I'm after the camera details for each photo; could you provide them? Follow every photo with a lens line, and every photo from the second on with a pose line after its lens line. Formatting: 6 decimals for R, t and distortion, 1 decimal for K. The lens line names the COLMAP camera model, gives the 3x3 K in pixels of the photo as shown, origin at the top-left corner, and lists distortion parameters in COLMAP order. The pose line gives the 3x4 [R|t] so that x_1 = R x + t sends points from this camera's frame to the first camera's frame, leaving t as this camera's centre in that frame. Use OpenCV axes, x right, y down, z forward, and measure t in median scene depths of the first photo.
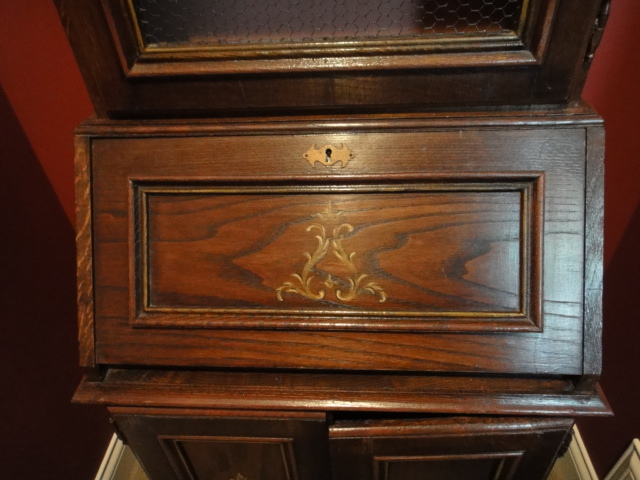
lens RADIAL K [[466.3, 0, 320.3], [0, 466.3, 239.0], [0, 0, 1]] dist [0.005141, 0.000721]
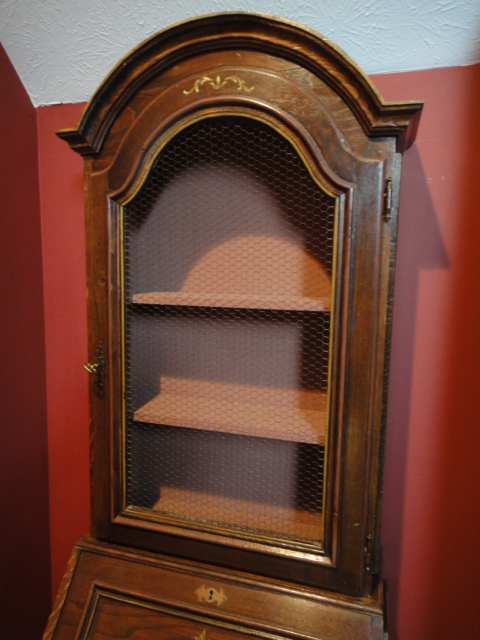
lens RADIAL K [[466.3, 0, 245.9], [0, 466.3, 319.6], [0, 0, 1]] dist [0.005141, 0.000721]
pose [[0.971635, 0.098163, -0.215152, 0.379005], [-0.199398, 0.829207, -0.522165, -0.148867], [0.127148, 0.550254, 0.825260, -0.805002]]
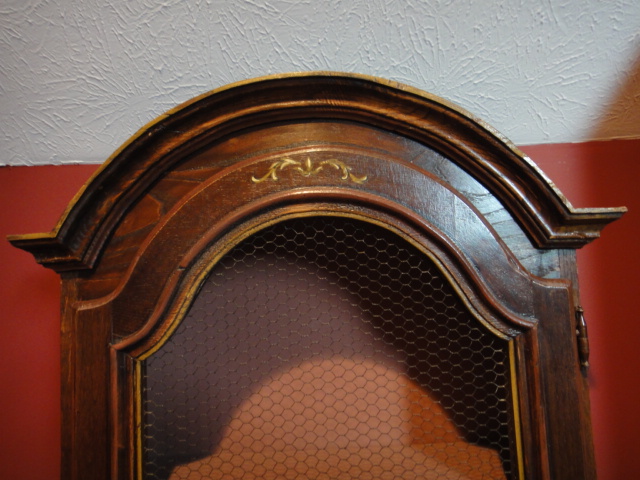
lens RADIAL K [[466.3, 0, 324.6], [0, 466.3, 228.8], [0, 0, 1]] dist [0.005141, 0.000721]
pose [[0.997826, 0.017377, 0.063573, -0.108525], [0.032507, 0.709344, -0.704112, -0.739846], [-0.057331, 0.704648, 0.707237, -0.607141]]
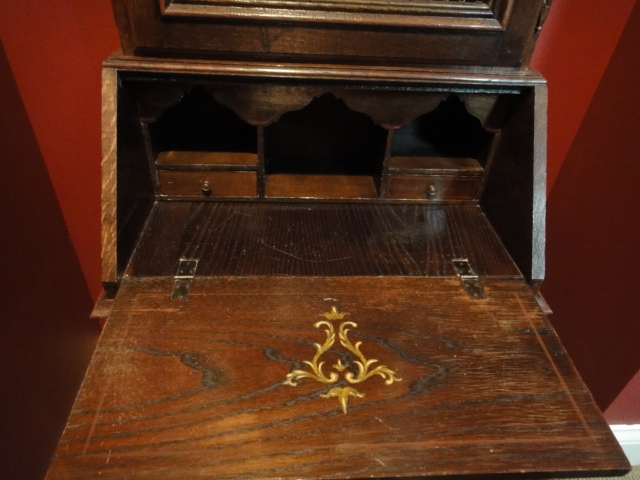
lens RADIAL K [[466.3, 0, 320.6], [0, 466.3, 241.1], [0, 0, 1]] dist [0.005141, 0.000721]
pose [[0.986641, 0.011367, 0.162511, -0.203686], [-0.007975, 0.999737, -0.021511, 0.208864], [-0.162712, 0.019927, 0.986472, -0.156268]]
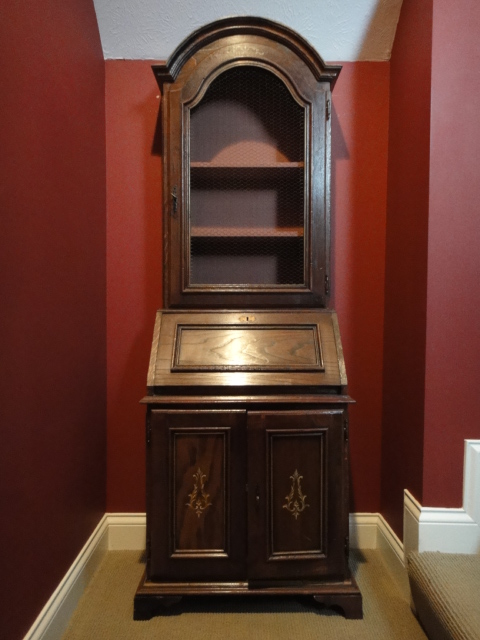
lens RADIAL K [[466.3, 0, 246.6], [0, 466.3, 321.4], [0, 0, 1]] dist [0.005141, 0.000721]
pose [[0.995634, 0.051987, 0.077527, -0.208234], [0.007099, 0.785981, -0.618210, 1.612235], [-0.093073, 0.616061, 0.782180, -1.250346]]
